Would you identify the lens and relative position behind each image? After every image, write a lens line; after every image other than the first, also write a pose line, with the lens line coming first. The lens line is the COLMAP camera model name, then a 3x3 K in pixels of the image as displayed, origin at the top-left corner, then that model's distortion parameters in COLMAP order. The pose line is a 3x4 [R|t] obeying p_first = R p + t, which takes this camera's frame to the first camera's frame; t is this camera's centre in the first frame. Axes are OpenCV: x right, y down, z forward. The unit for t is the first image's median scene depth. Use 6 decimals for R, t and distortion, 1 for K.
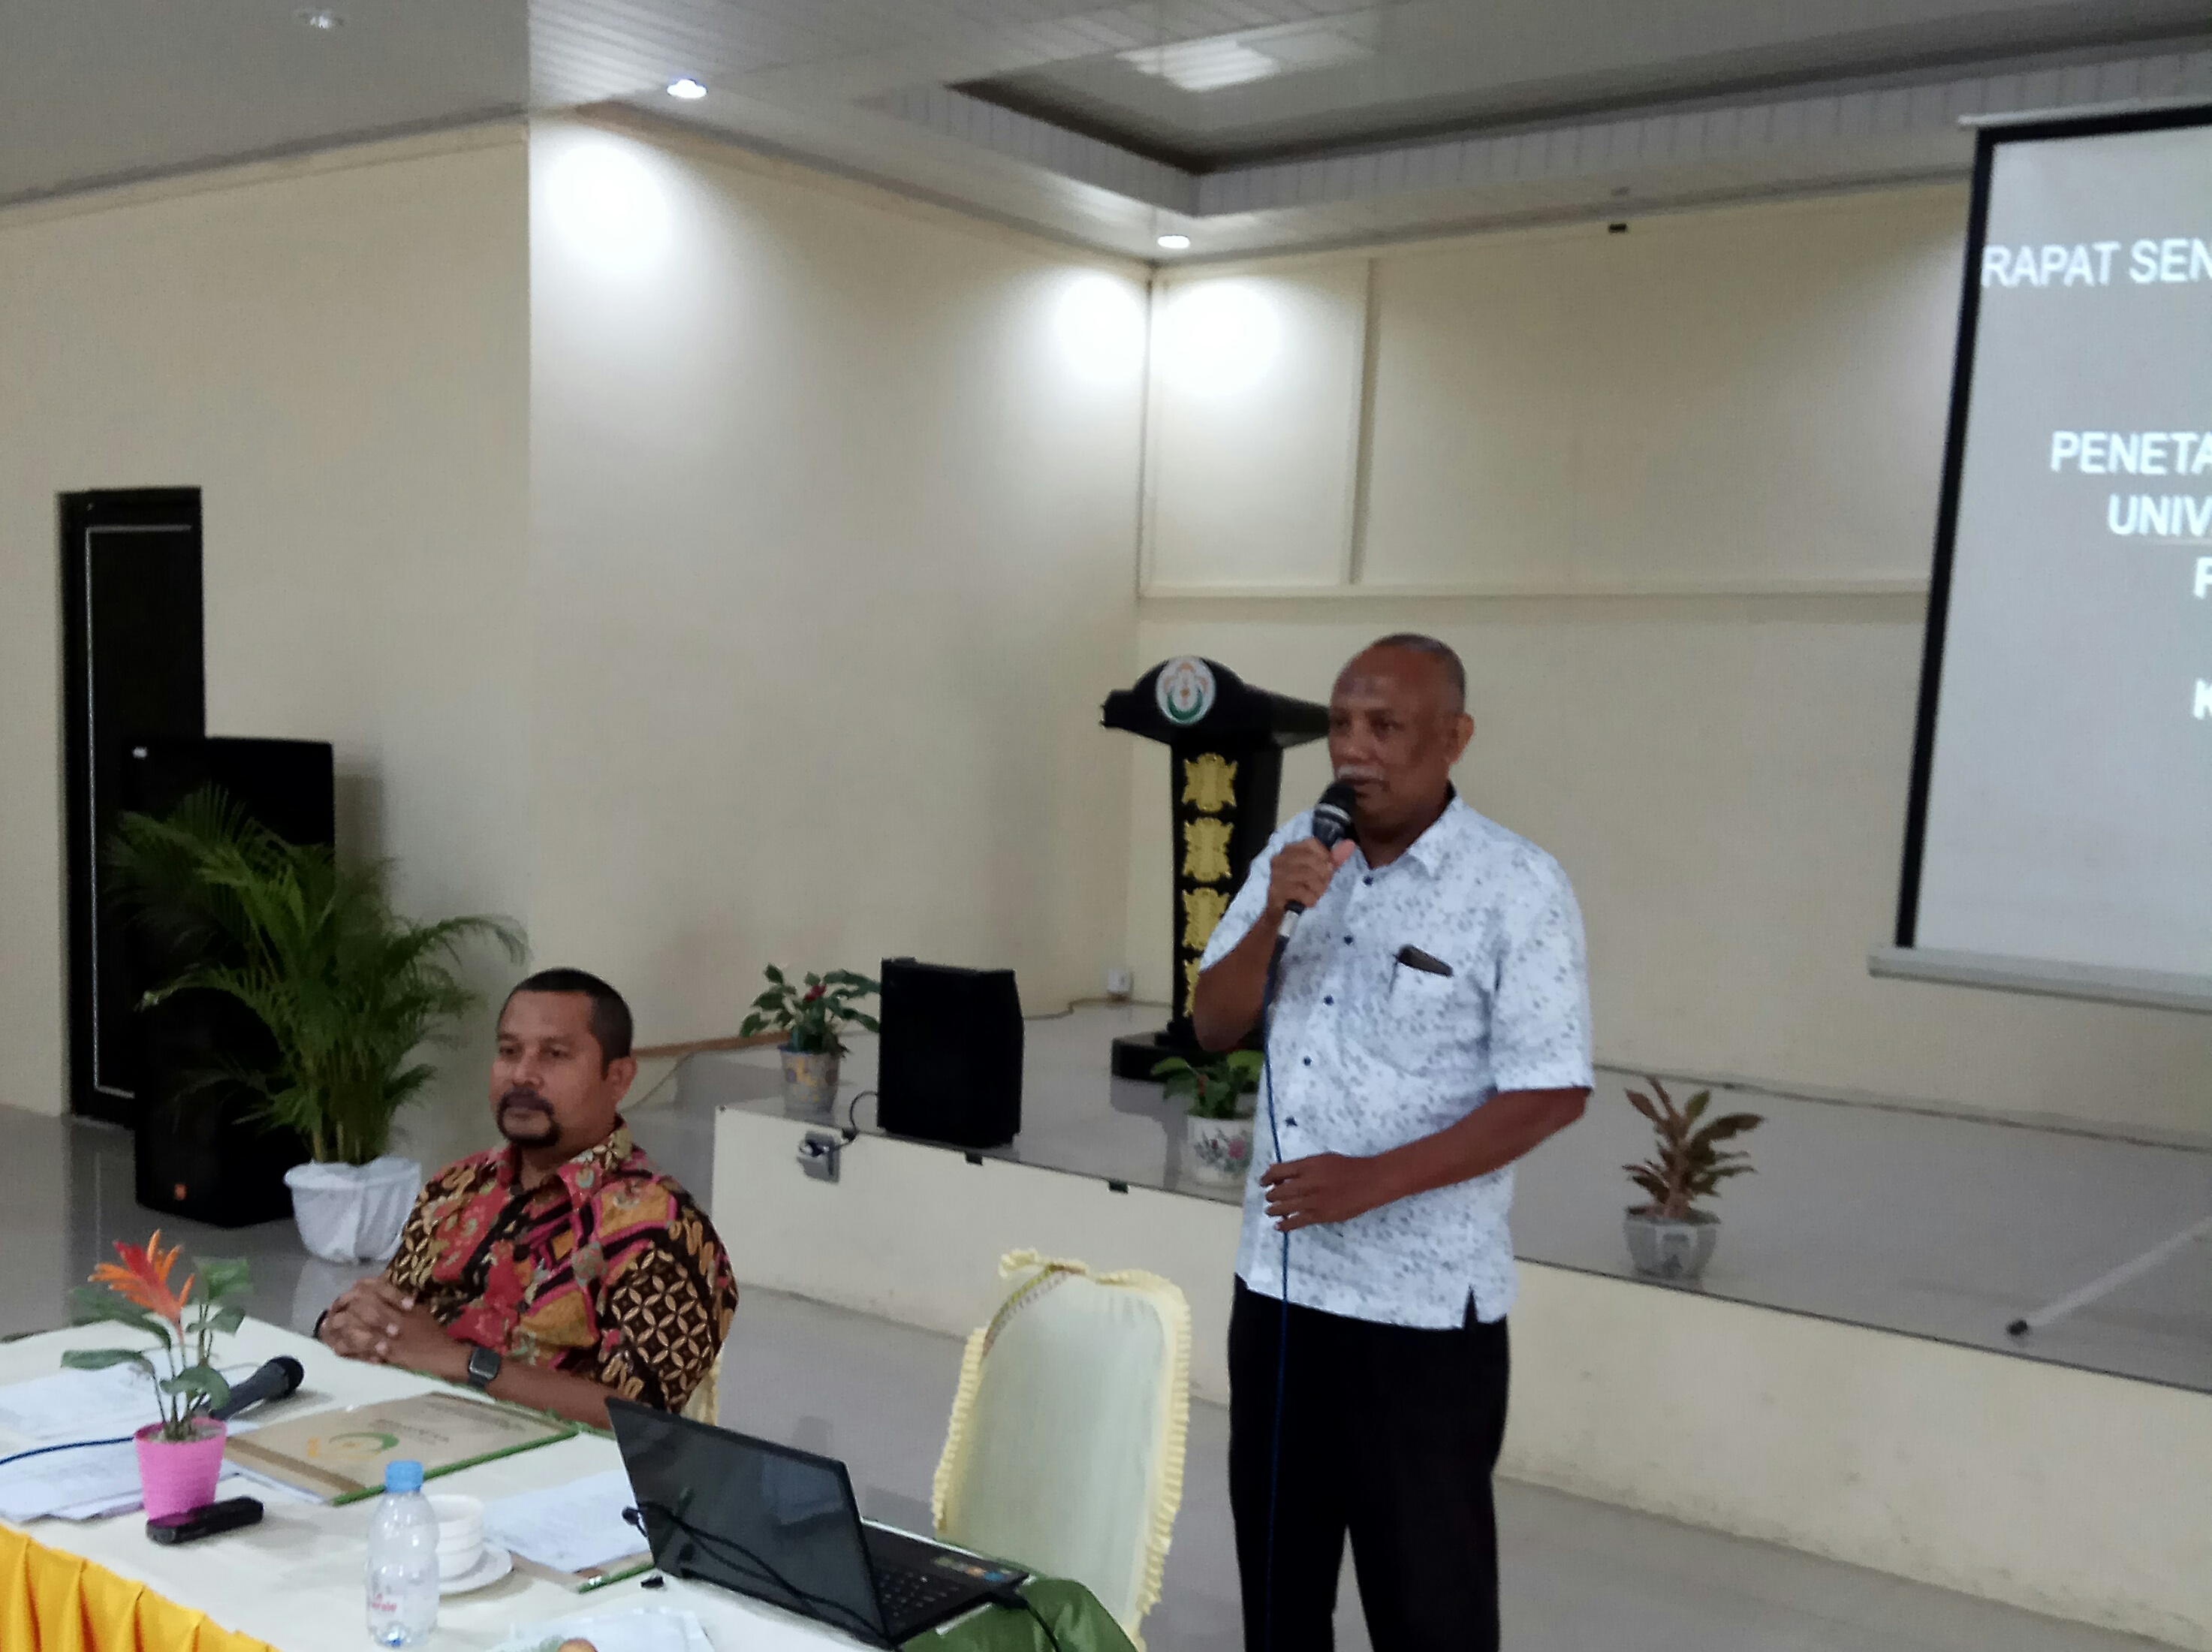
lens RADIAL K [[2520.9, 0, 1022.8], [0, 2520.9, 989.2], [0, 0, 1]] dist [0.100044, 0.000000]
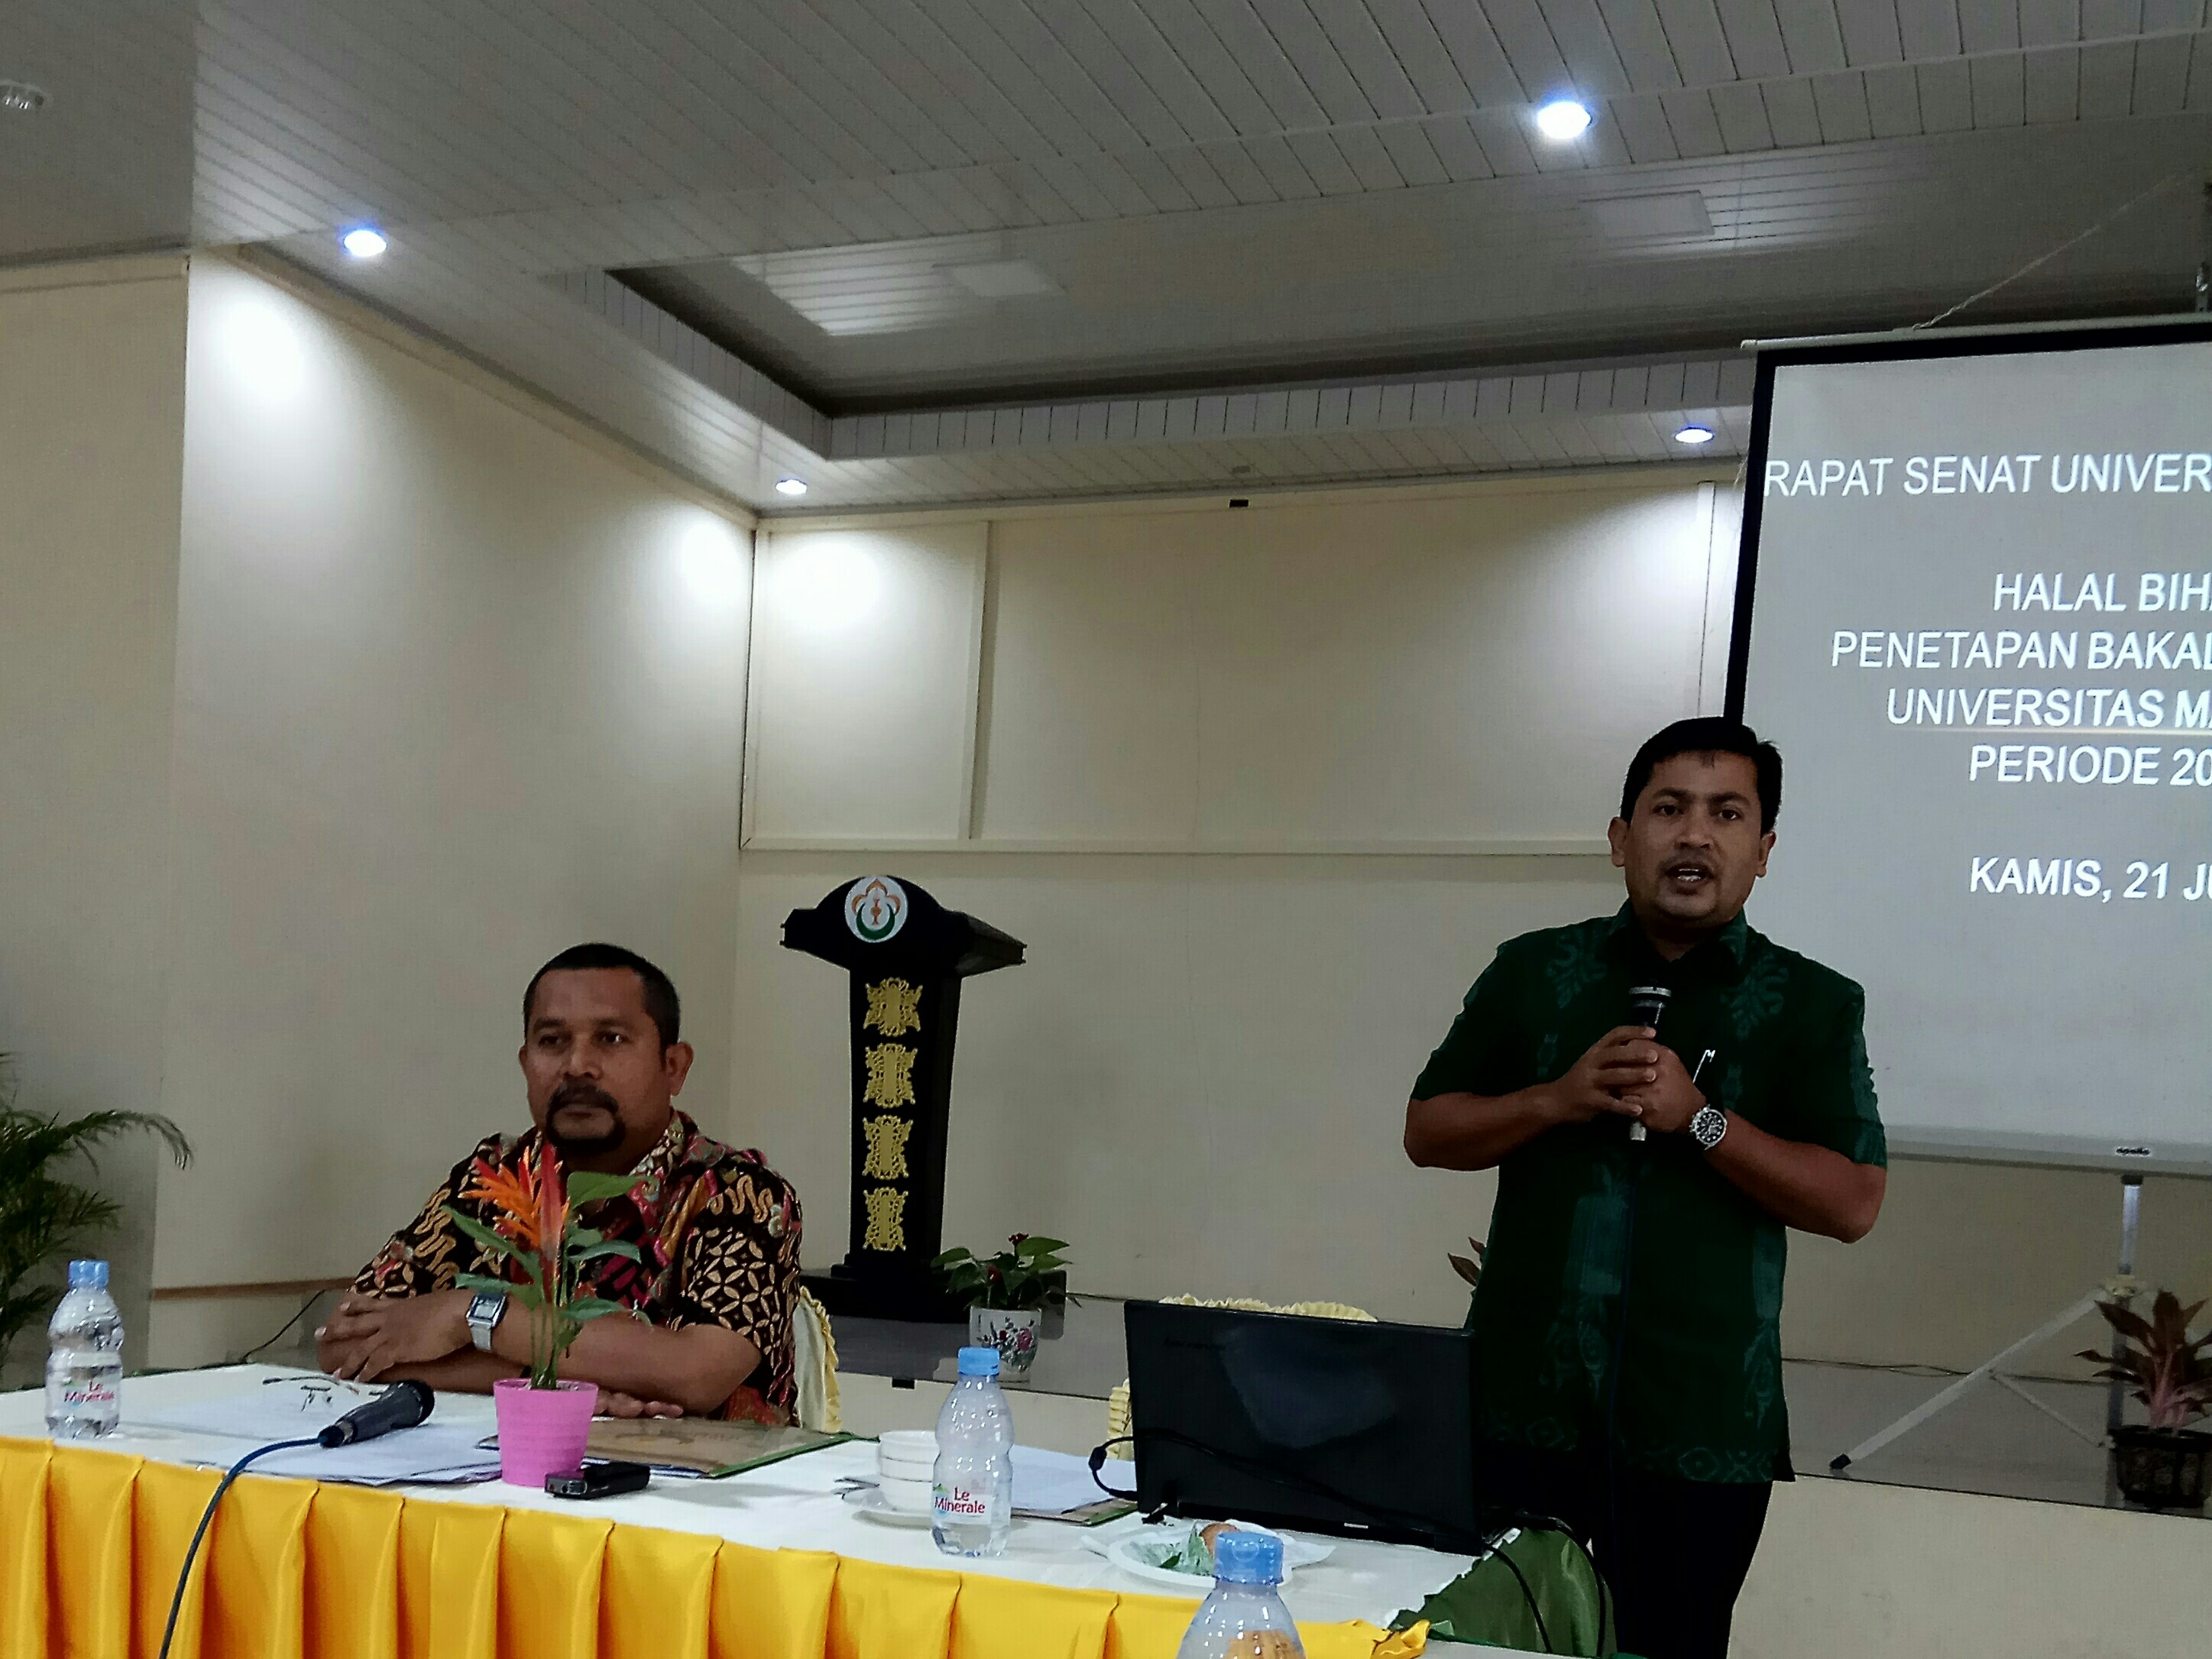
lens RADIAL K [[2521.0, 0, 1044.4], [0, 2521.0, 1191.9], [0, 0, 1]] dist [0.100044, 0.000000]
pose [[0.961880, 0.007827, 0.273361, -0.136255], [0.011328, 0.997592, -0.068422, 0.057296], [-0.273239, 0.068910, 0.959475, 0.050519]]
